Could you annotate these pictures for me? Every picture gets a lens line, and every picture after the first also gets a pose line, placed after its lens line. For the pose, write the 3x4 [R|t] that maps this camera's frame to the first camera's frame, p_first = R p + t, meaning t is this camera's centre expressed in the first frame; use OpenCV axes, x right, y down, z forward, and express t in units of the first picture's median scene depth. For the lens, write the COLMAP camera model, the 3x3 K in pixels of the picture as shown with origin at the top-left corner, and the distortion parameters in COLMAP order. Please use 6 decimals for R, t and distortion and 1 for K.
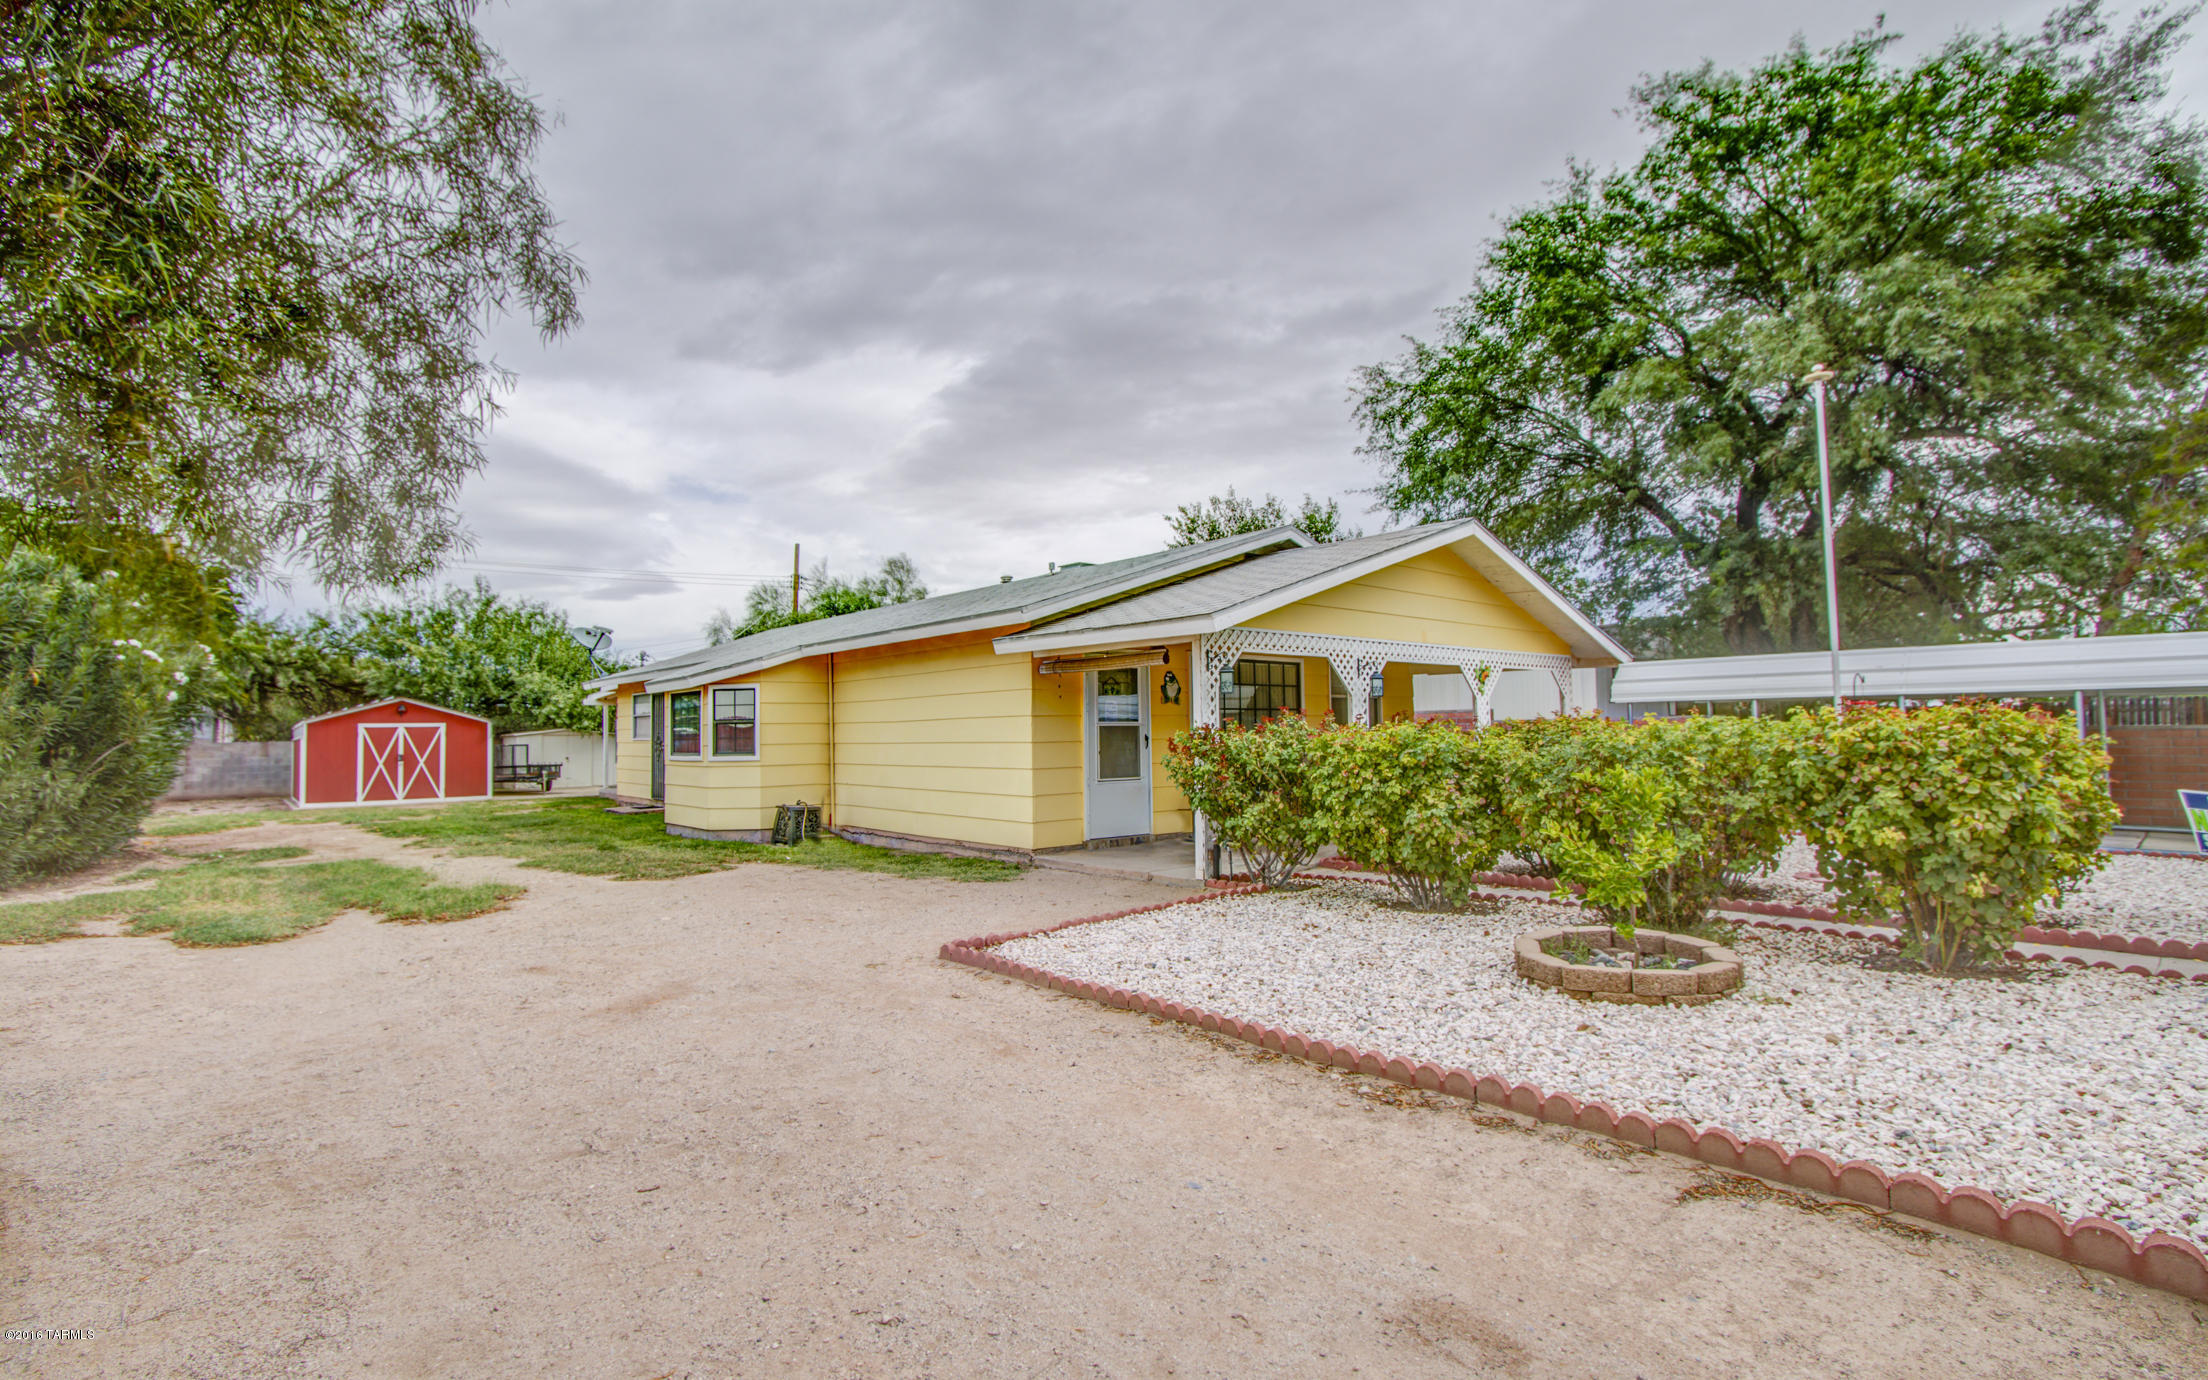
lens RADIAL K [[1026.4, 0, 1104.0], [0, 1026.4, 690.0], [0, 0, 1]] dist [-0.026176, 0.000288]
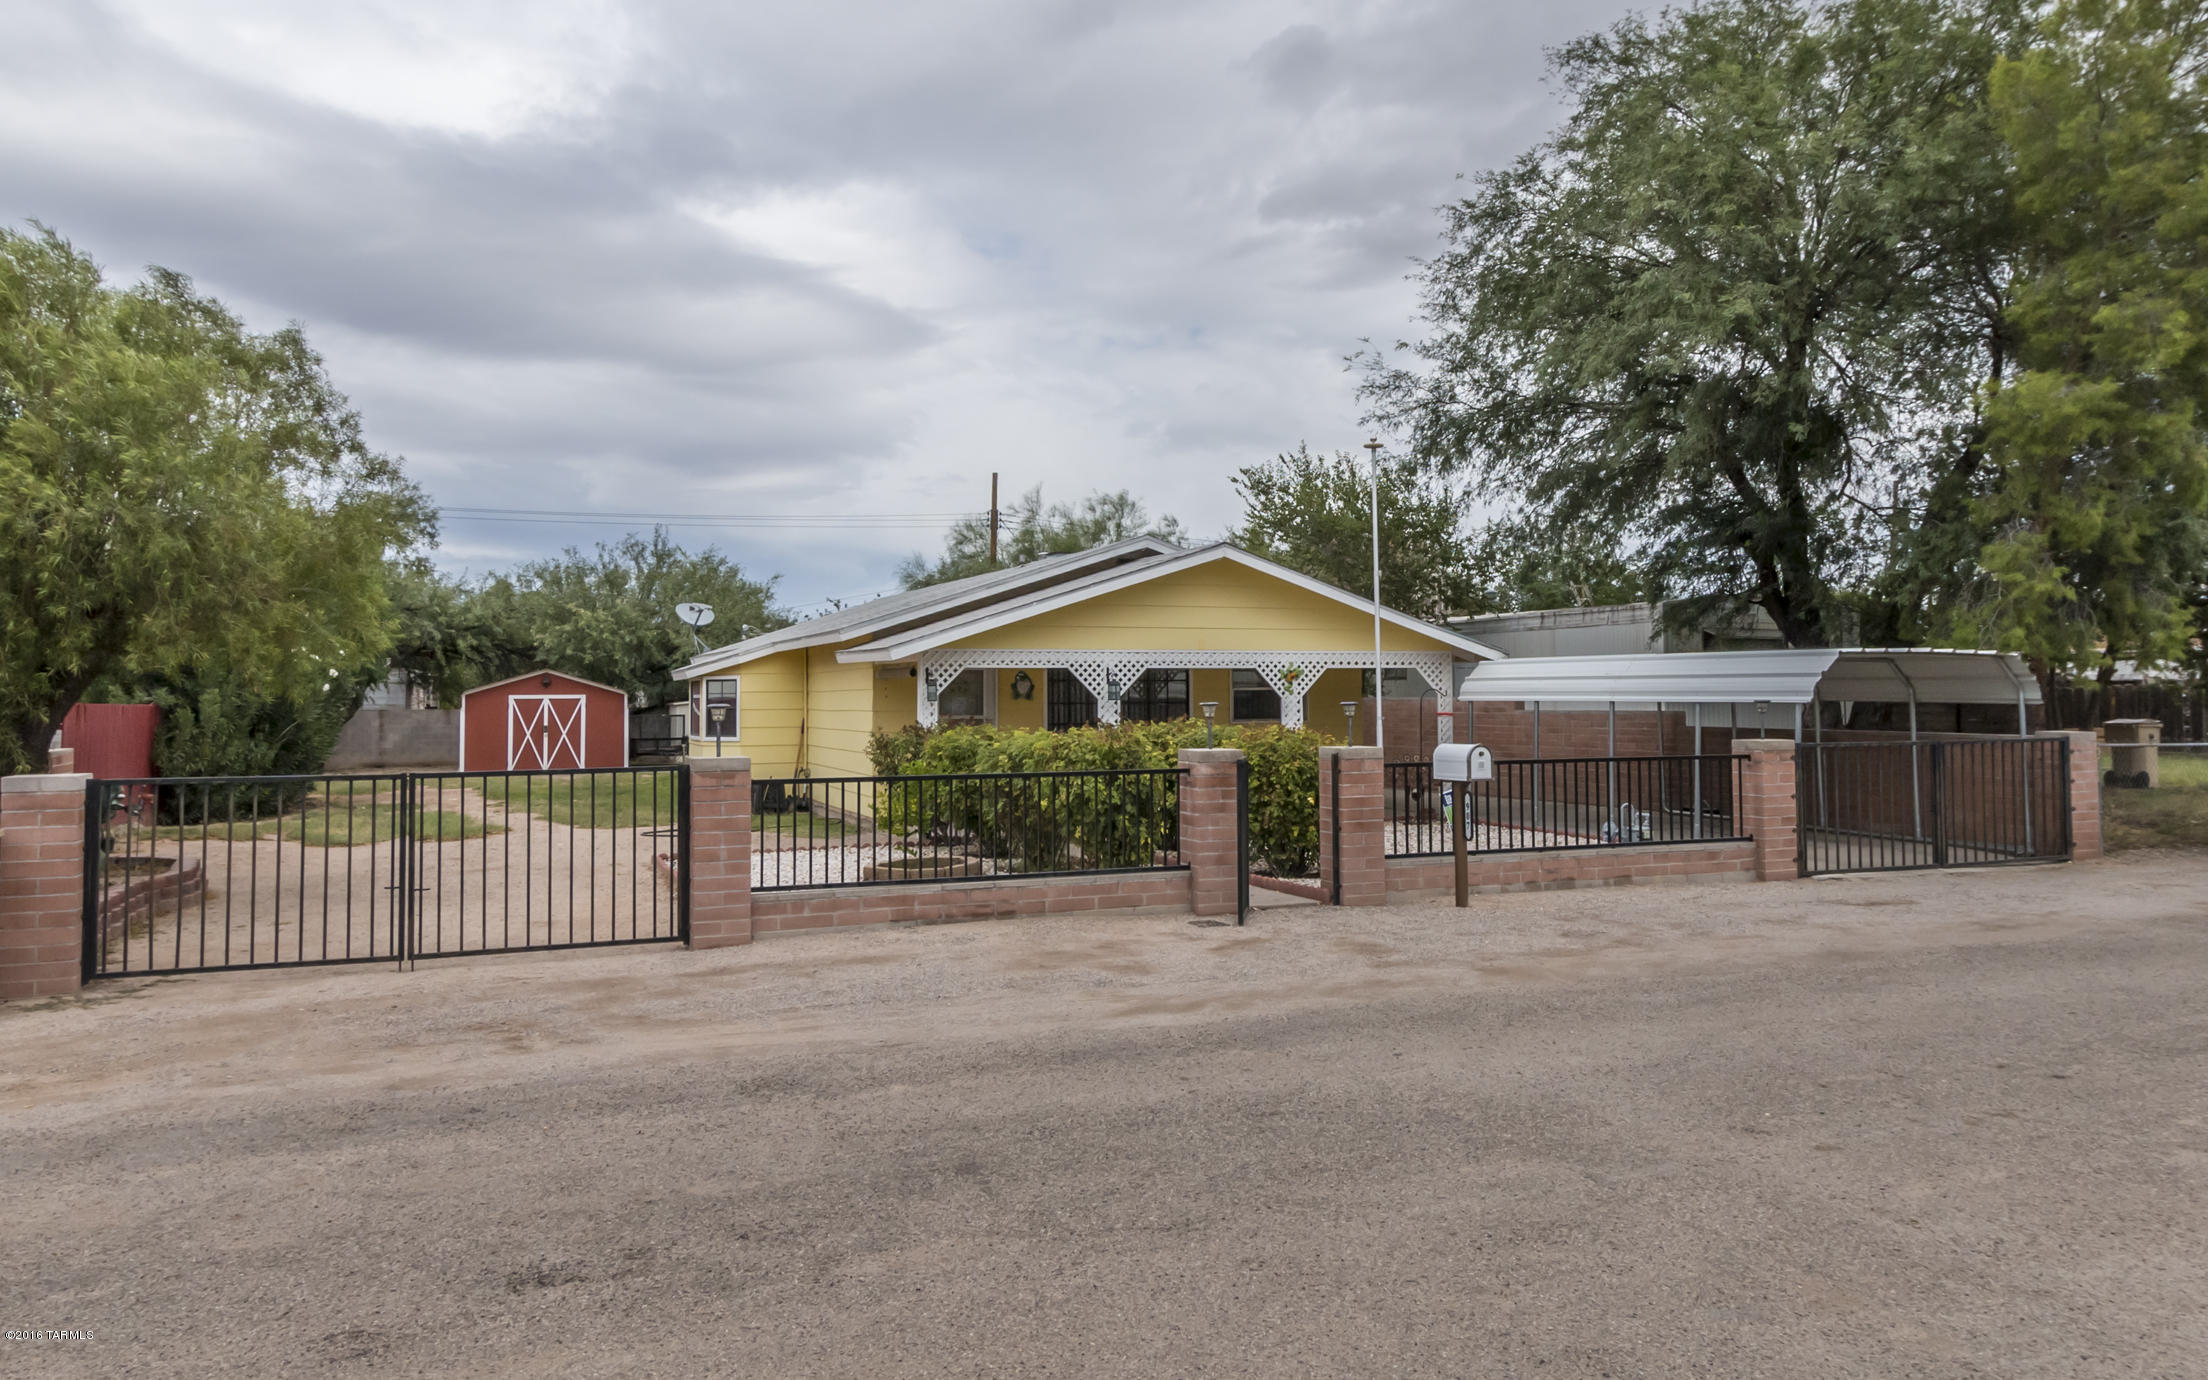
lens RADIAL K [[1623.8, 0, 1131.1], [0, 1623.8, 689.1], [0, 0, 1]] dist [-0.004701, -0.001307]
pose [[0.944823, 0.009256, -0.327452, 0.554105], [0.004253, 0.999170, 0.040515, -0.050925], [0.327555, -0.039673, 0.943999, -0.484904]]
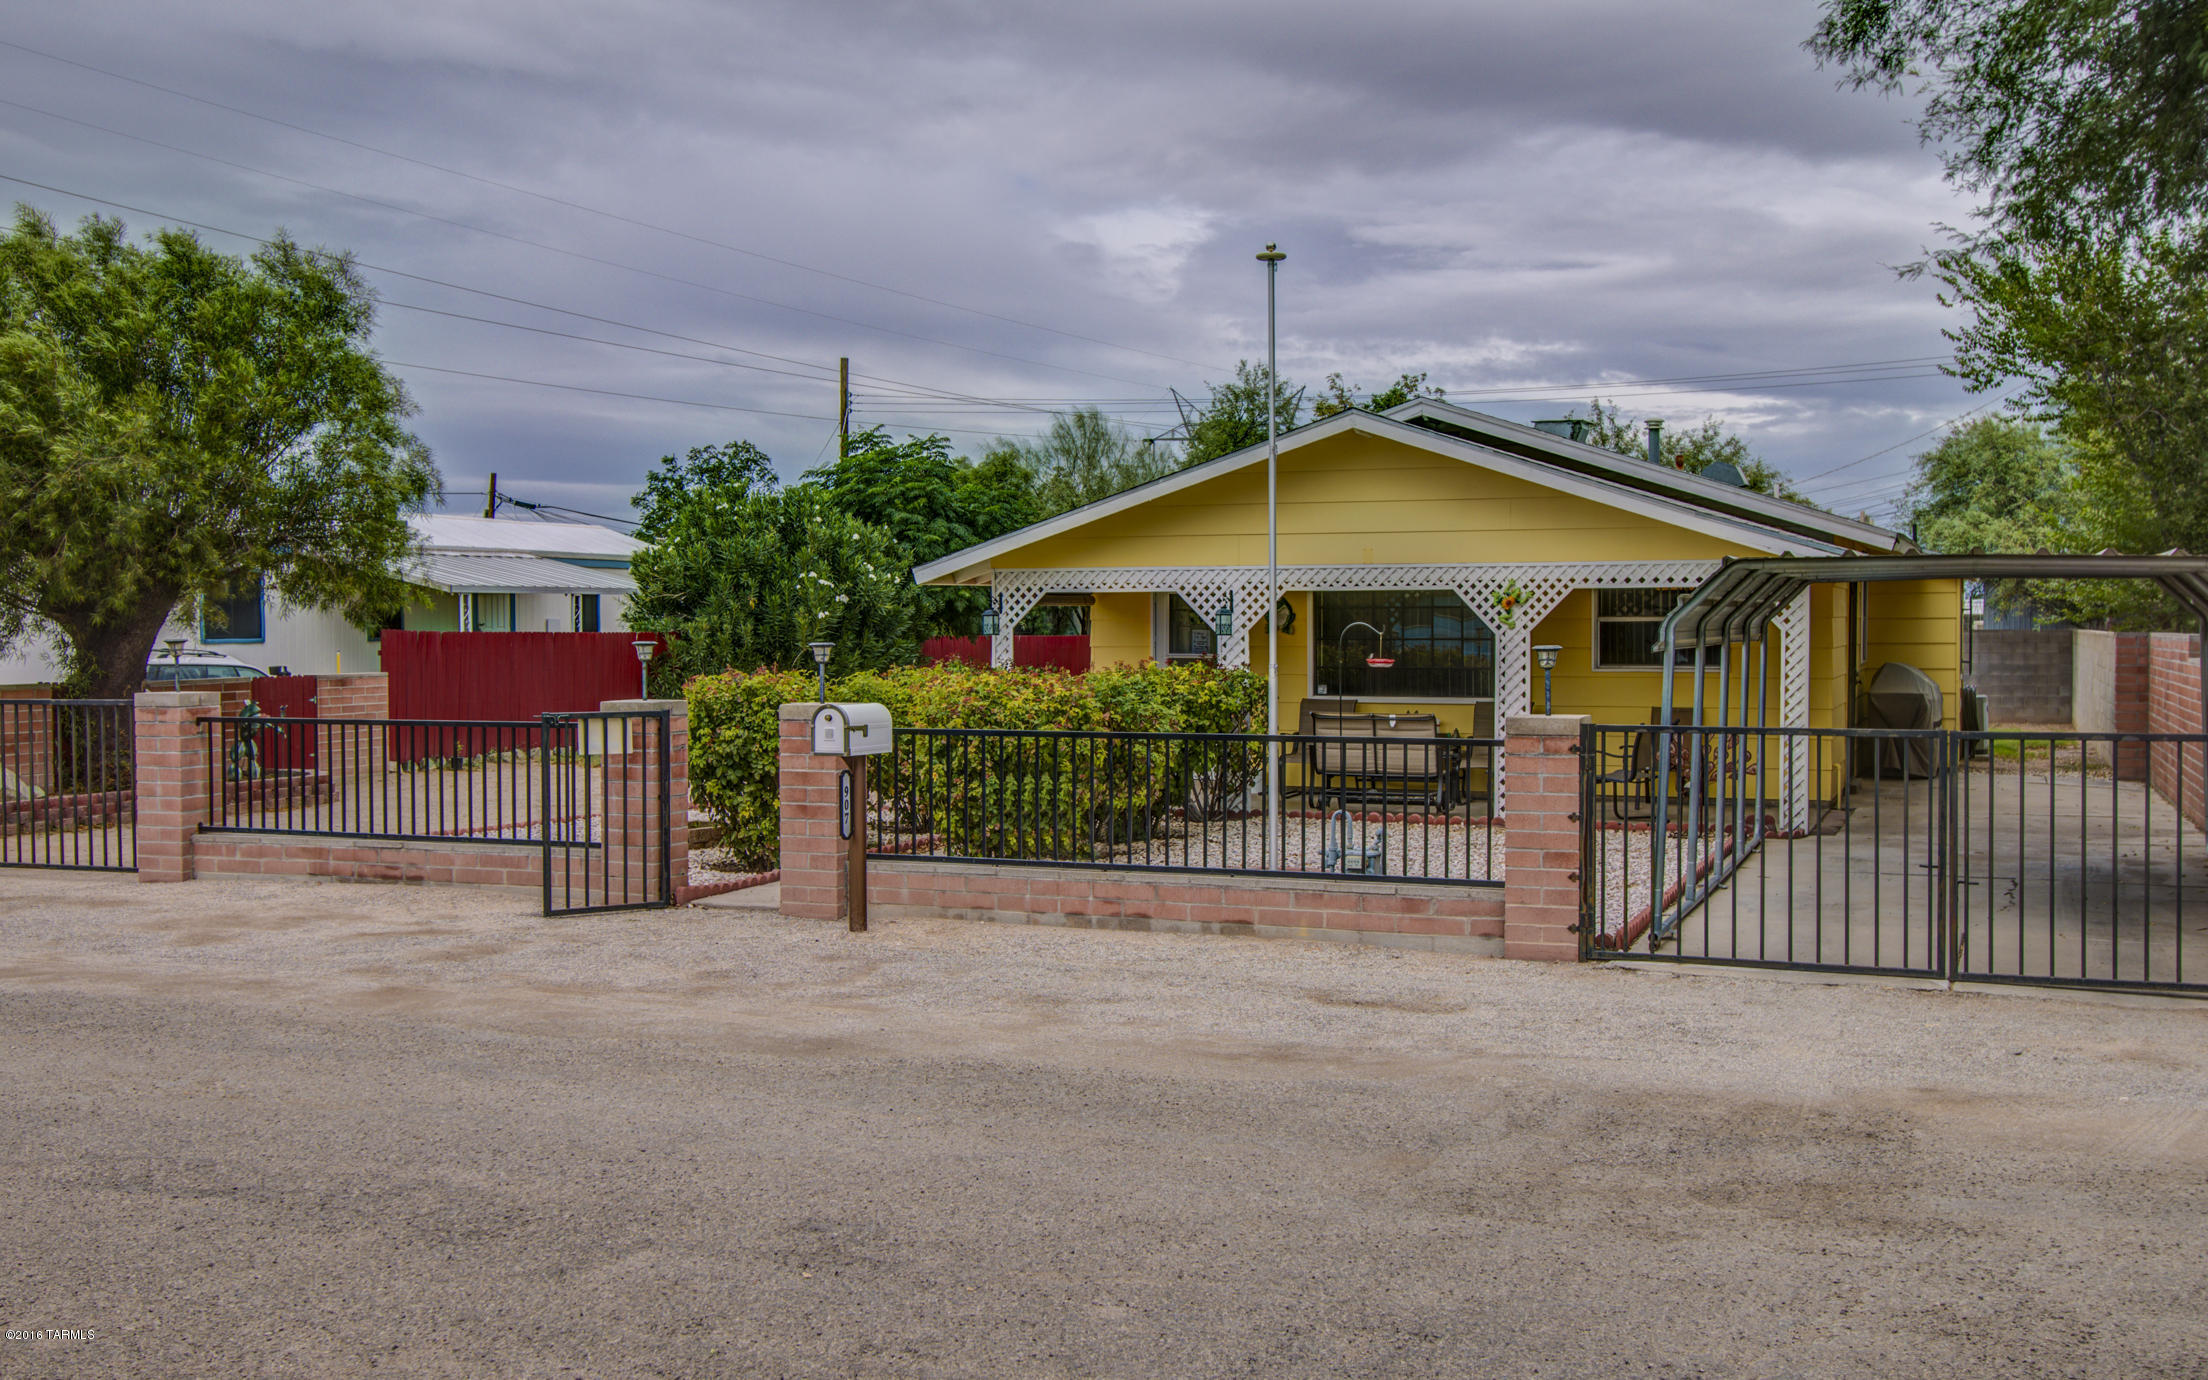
lens RADIAL K [[2181.9, 0, 1104.0], [0, 2181.9, 690.0], [0, 0, 1]] dist [0.013370, 0.003930]
pose [[0.444380, 0.041931, -0.894857, 1.151971], [0.030851, 0.997595, 0.062065, -0.040019], [0.895307, -0.055187, 0.442018, 0.050186]]
